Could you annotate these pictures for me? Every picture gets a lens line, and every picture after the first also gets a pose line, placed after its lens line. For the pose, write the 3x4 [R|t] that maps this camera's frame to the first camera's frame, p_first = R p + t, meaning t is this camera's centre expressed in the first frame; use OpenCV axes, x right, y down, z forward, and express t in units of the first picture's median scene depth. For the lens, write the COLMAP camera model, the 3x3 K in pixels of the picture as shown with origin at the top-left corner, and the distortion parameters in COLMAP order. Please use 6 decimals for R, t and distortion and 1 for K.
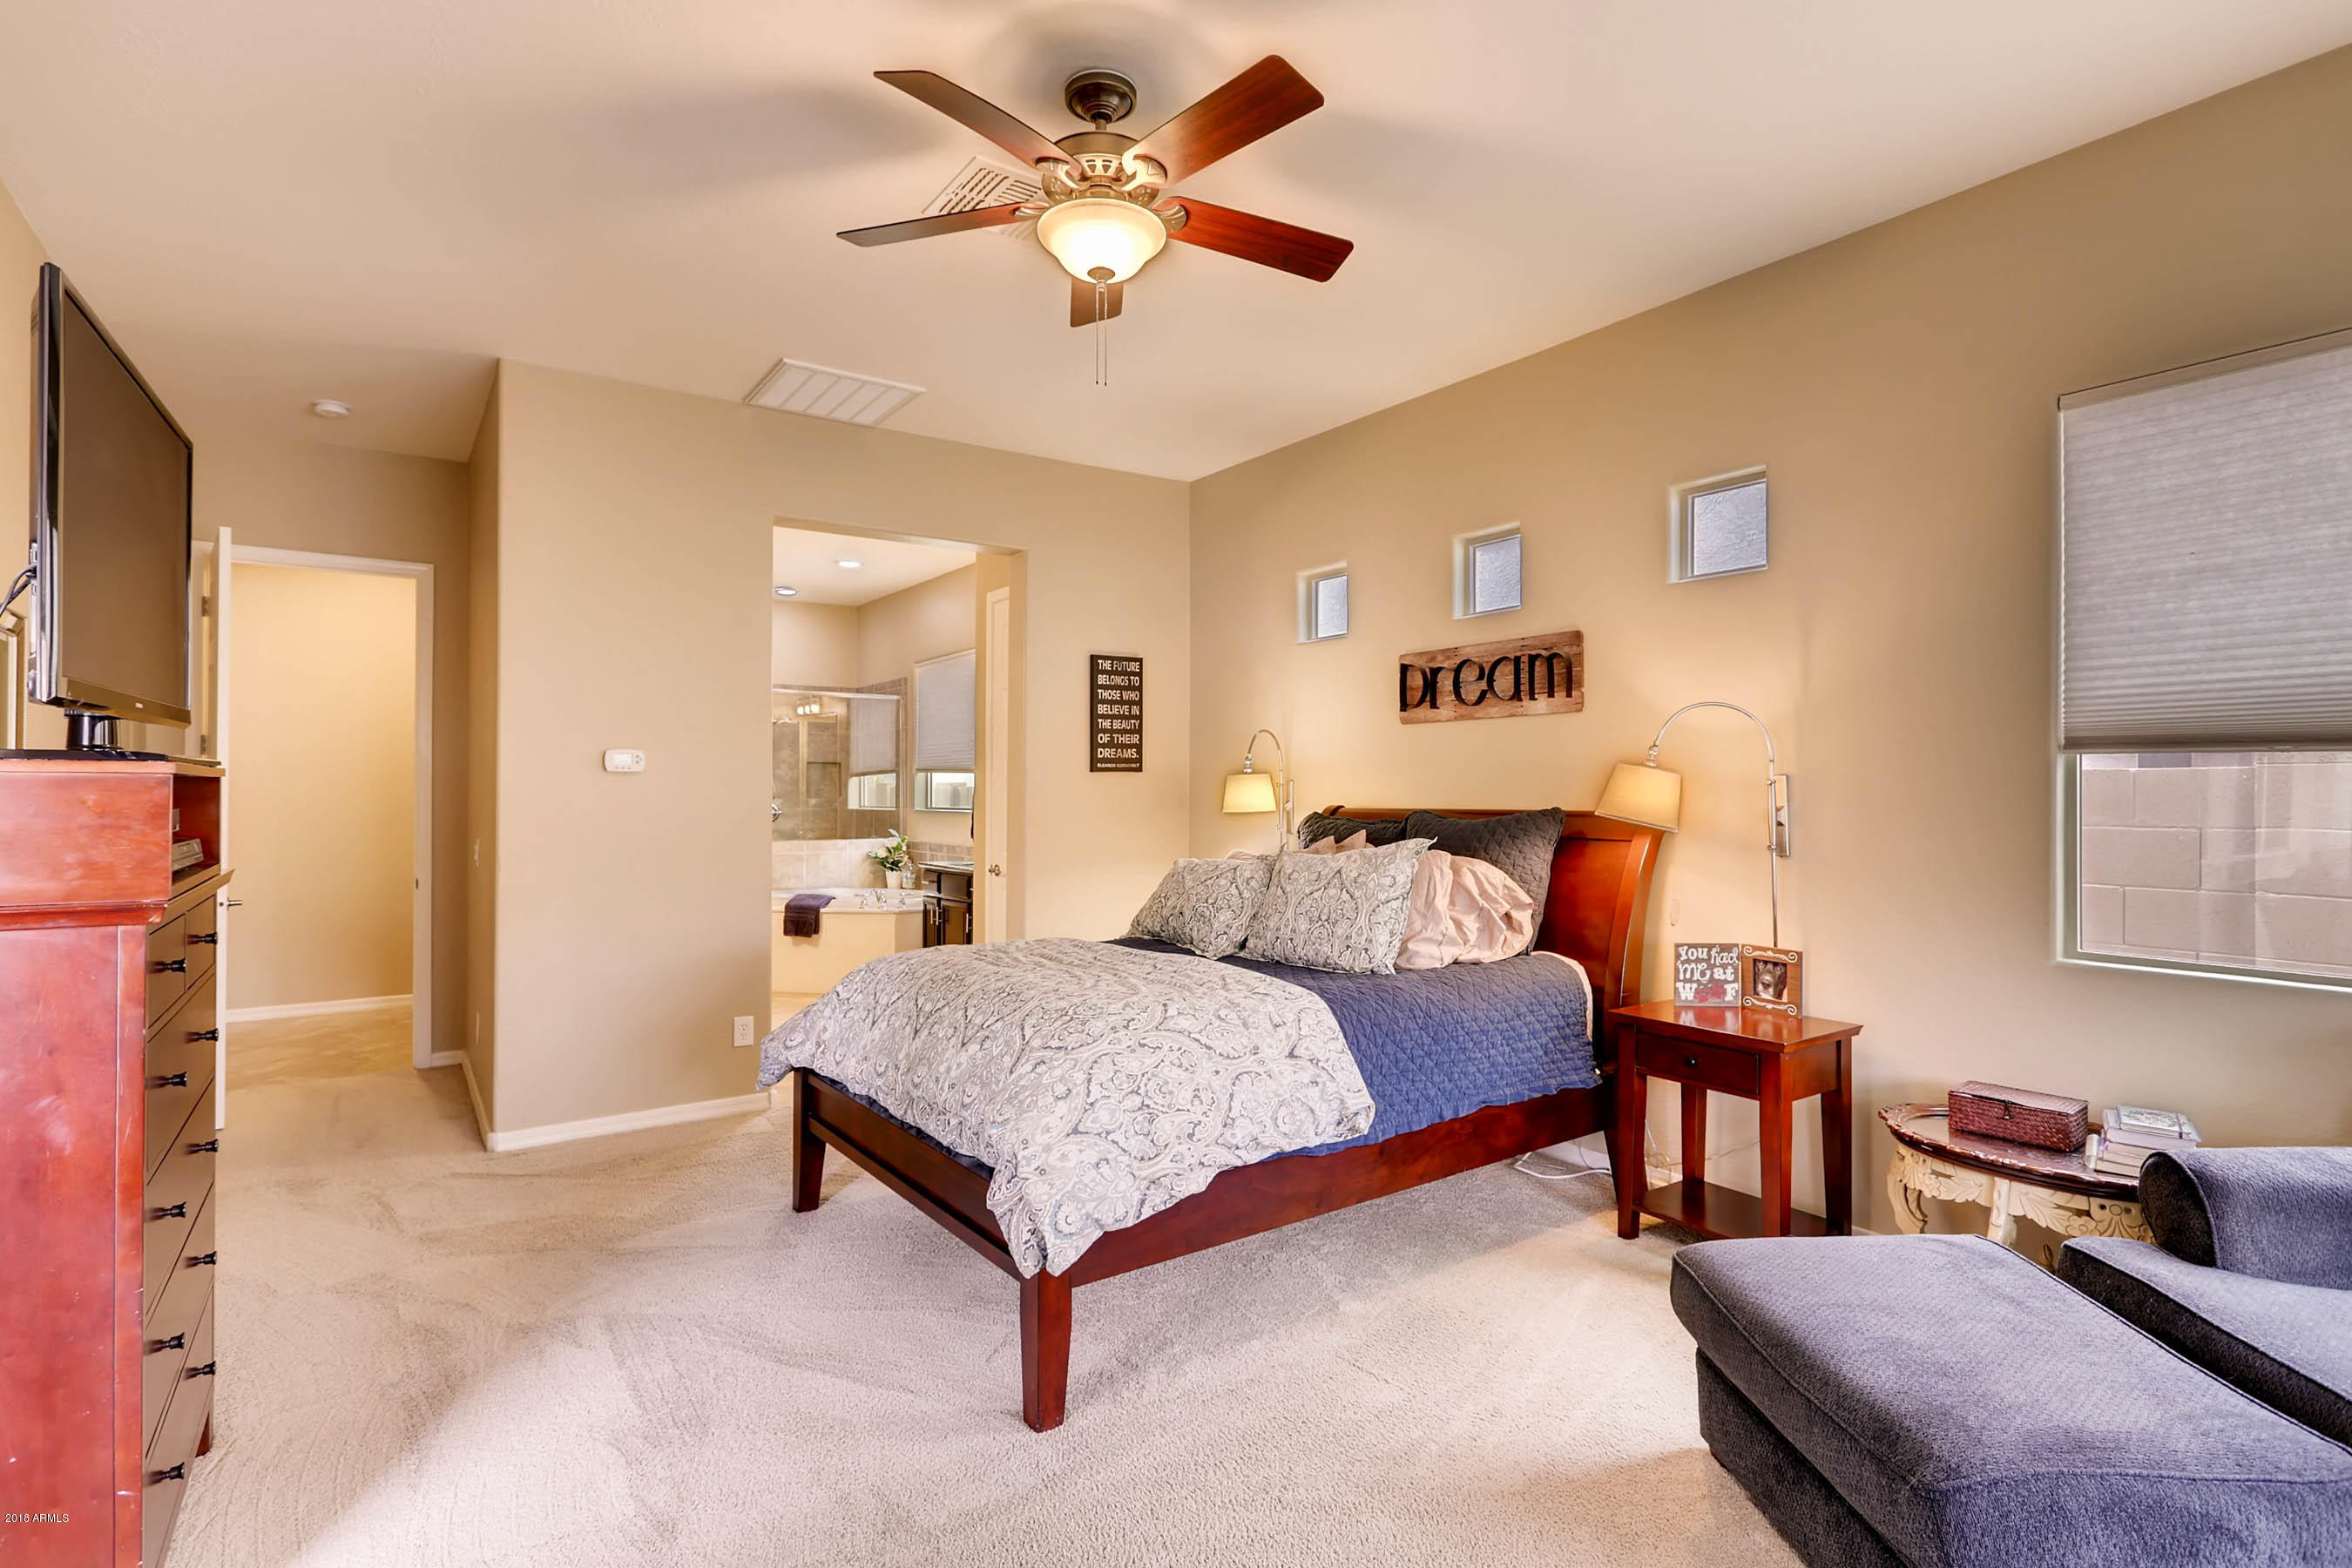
lens RADIAL K [[1124.6, 0, 1188.8], [0, 1124.6, 783.5], [0, 0, 1]] dist [-0.010149, 0.004153]
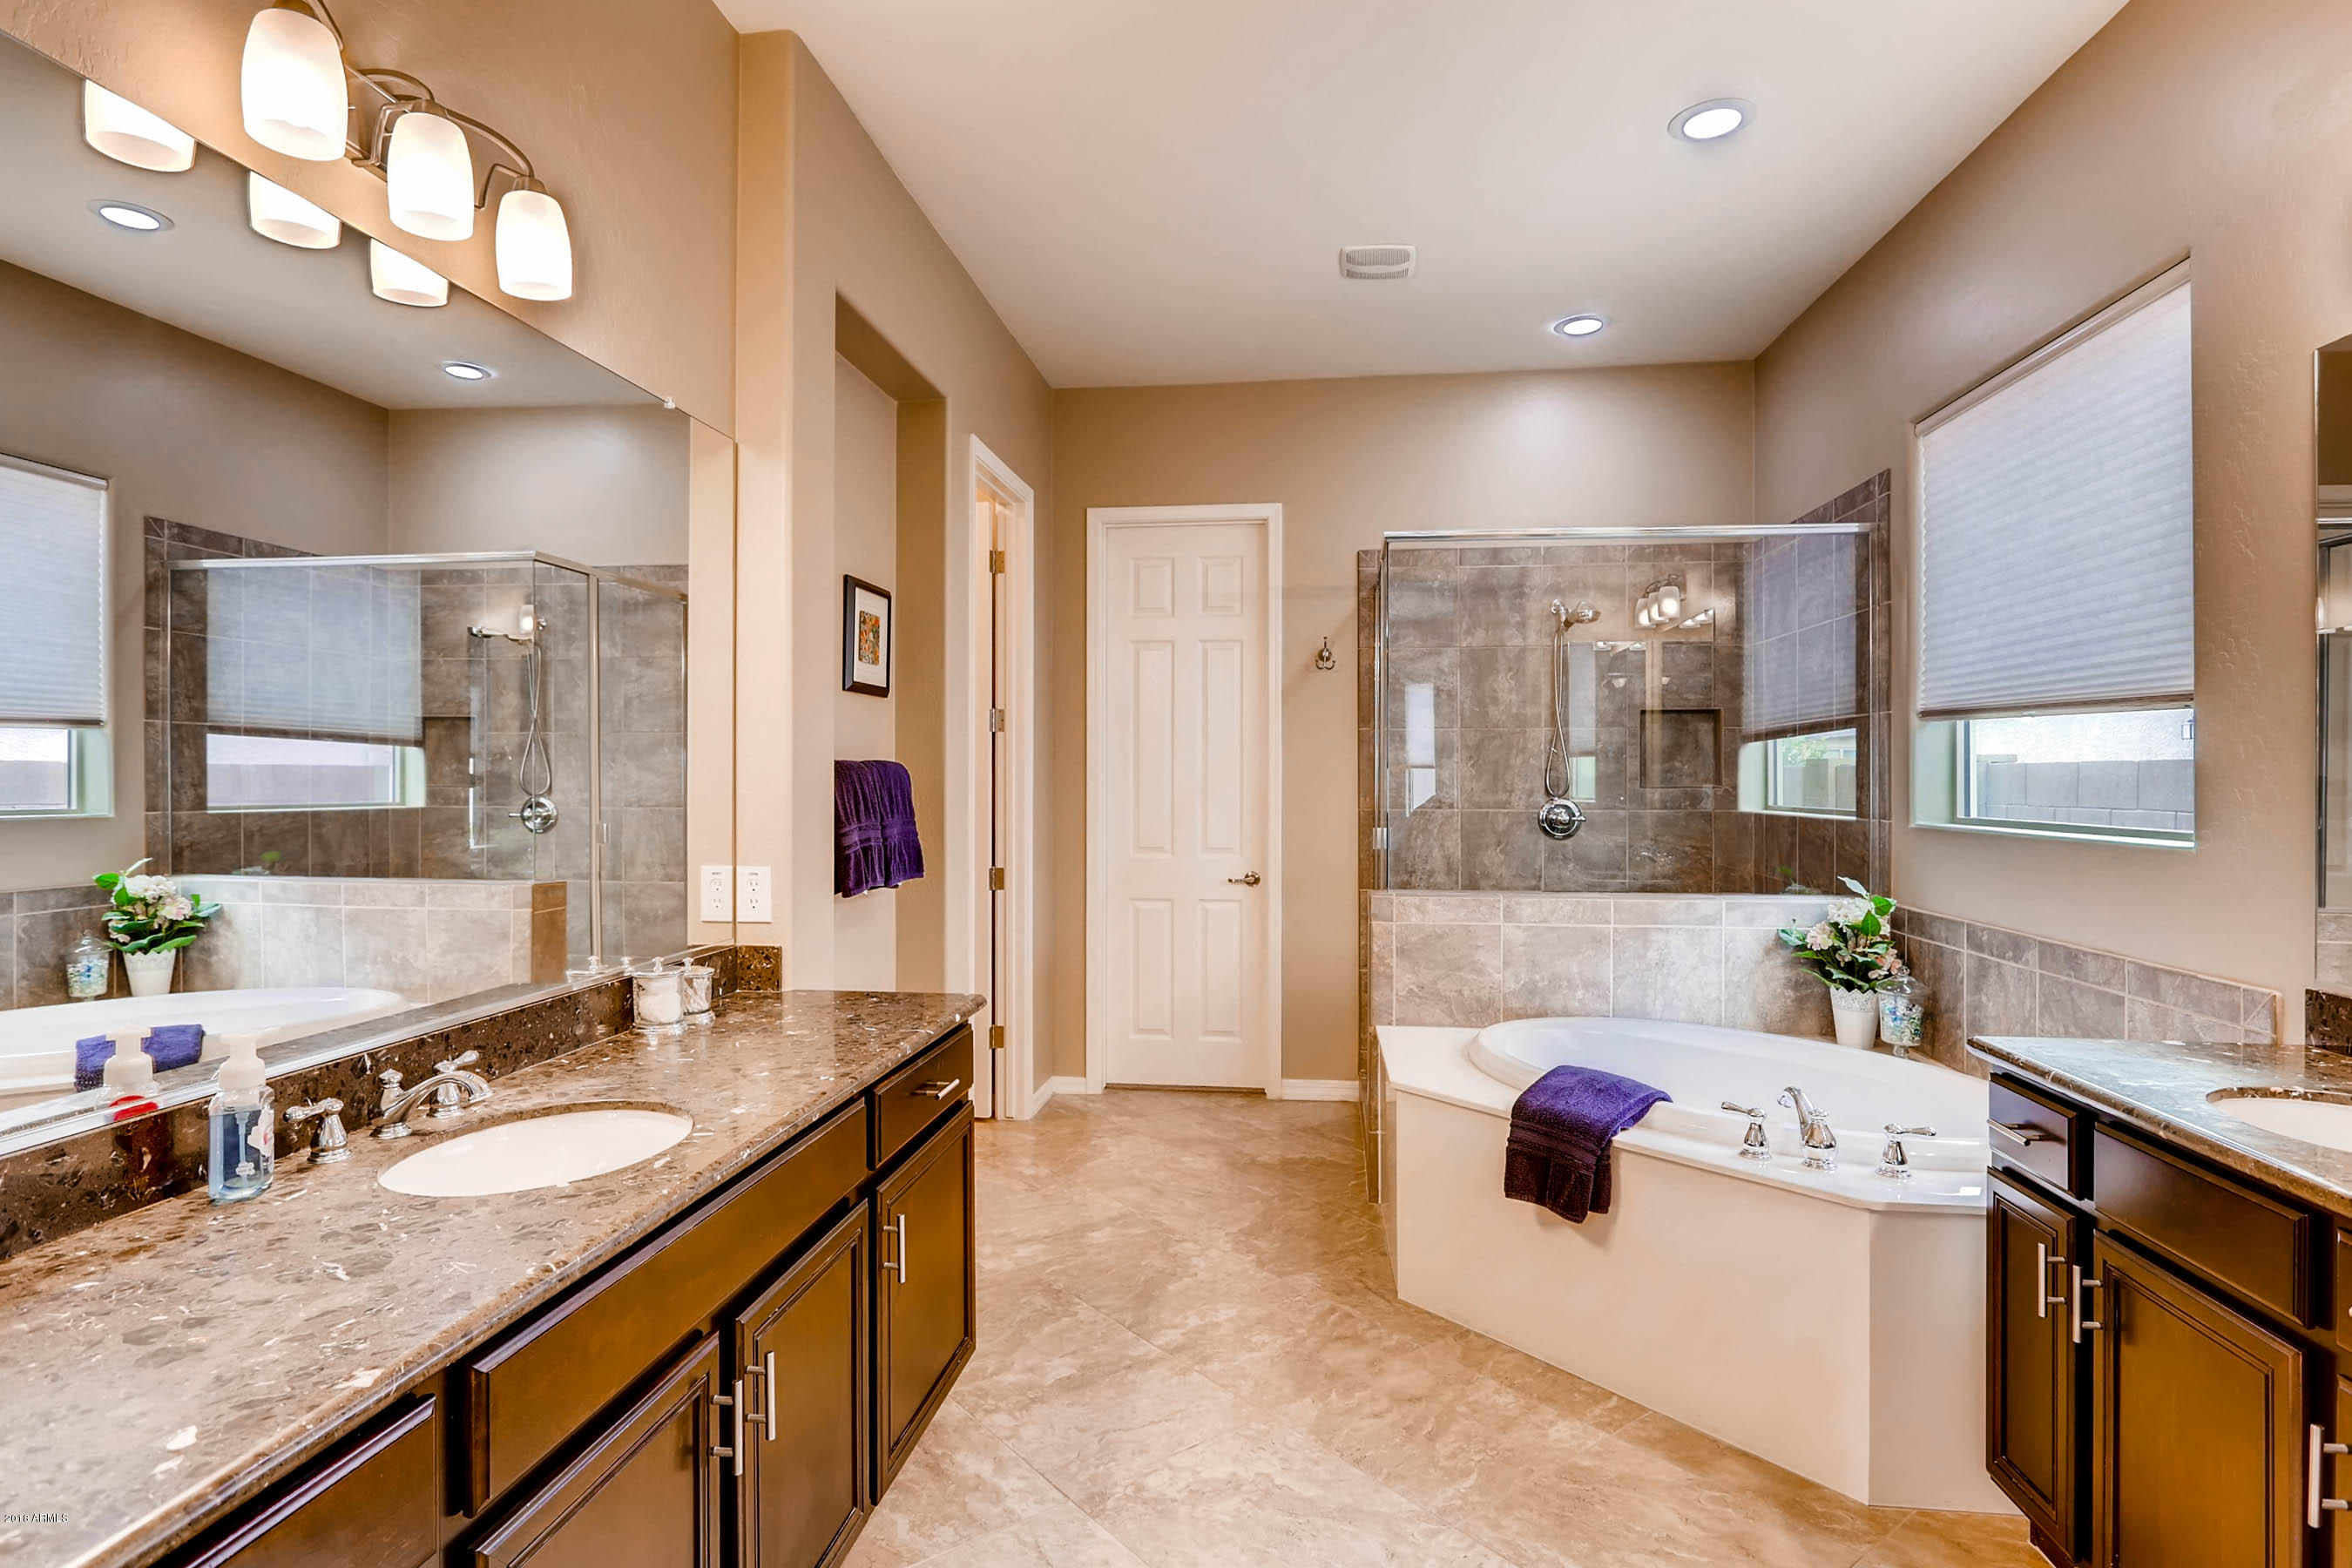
lens RADIAL K [[1188.6, 0, 1195.7], [0, 1188.6, 778.2], [0, 0, 1]] dist [-0.006506, 0.001565]
pose [[0.733899, 0.005054, -0.679240, -0.152113], [0.001522, 0.999958, 0.009085, 0.004503], [0.679257, -0.007701, 0.733860, 0.550053]]
